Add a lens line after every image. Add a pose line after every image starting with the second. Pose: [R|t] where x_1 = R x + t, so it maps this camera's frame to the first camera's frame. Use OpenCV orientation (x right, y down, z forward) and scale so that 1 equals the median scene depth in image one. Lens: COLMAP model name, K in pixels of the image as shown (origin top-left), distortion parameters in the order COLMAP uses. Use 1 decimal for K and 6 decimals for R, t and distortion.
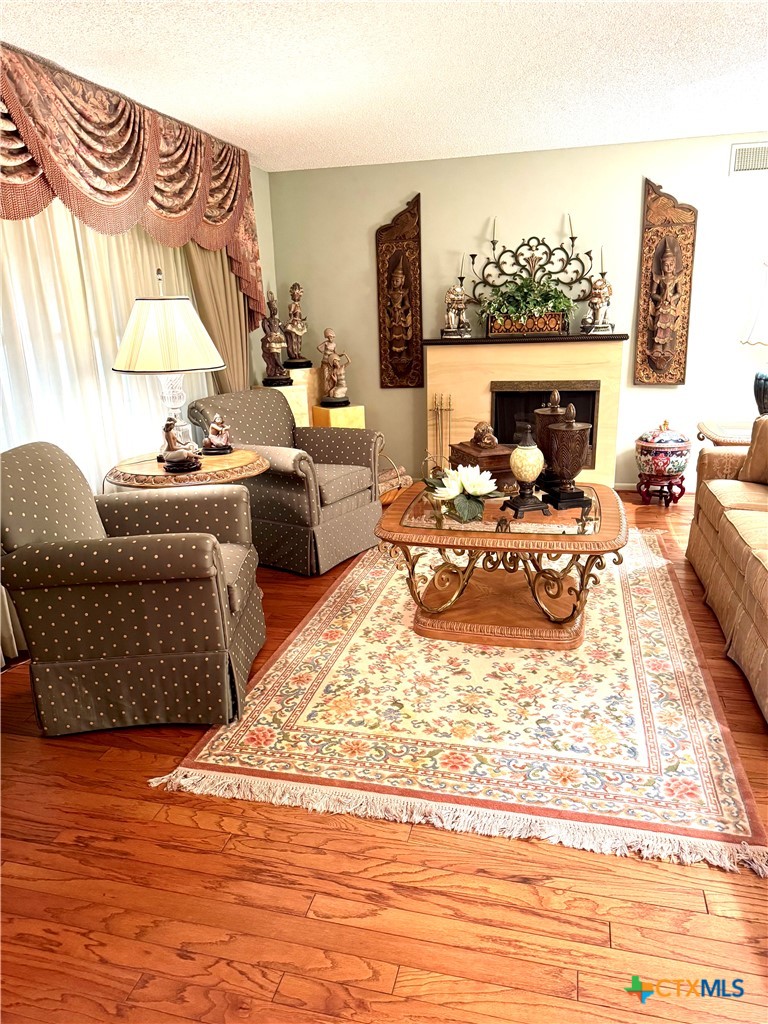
lens RADIAL K [[722.9, 0, 384.0], [0, 722.9, 512.0], [0, 0, 1]] dist [0.053196, -0.078544]
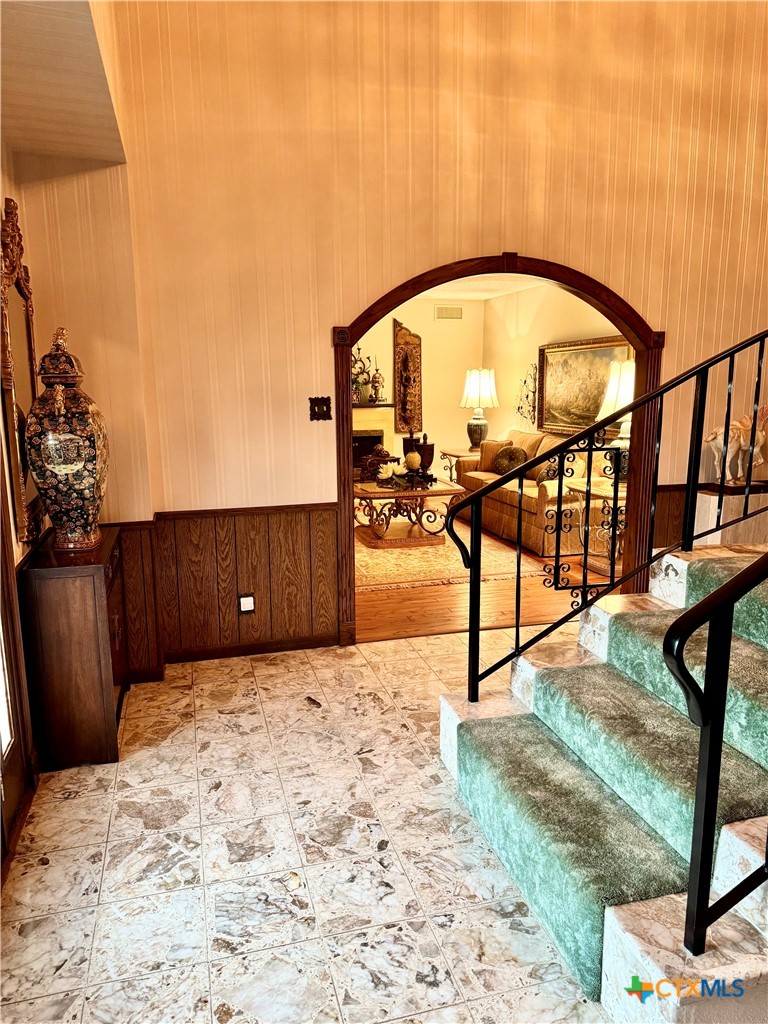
lens RADIAL K [[722.9, 0, 384.0], [0, 722.9, 512.0], [0, 0, 1]] dist [0.053196, -0.078544]
pose [[0.865273, -0.069951, 0.496396, -0.572824], [0.121073, 0.990063, -0.071527, 0.135949], [-0.486460, 0.121991, 0.865144, -0.466848]]
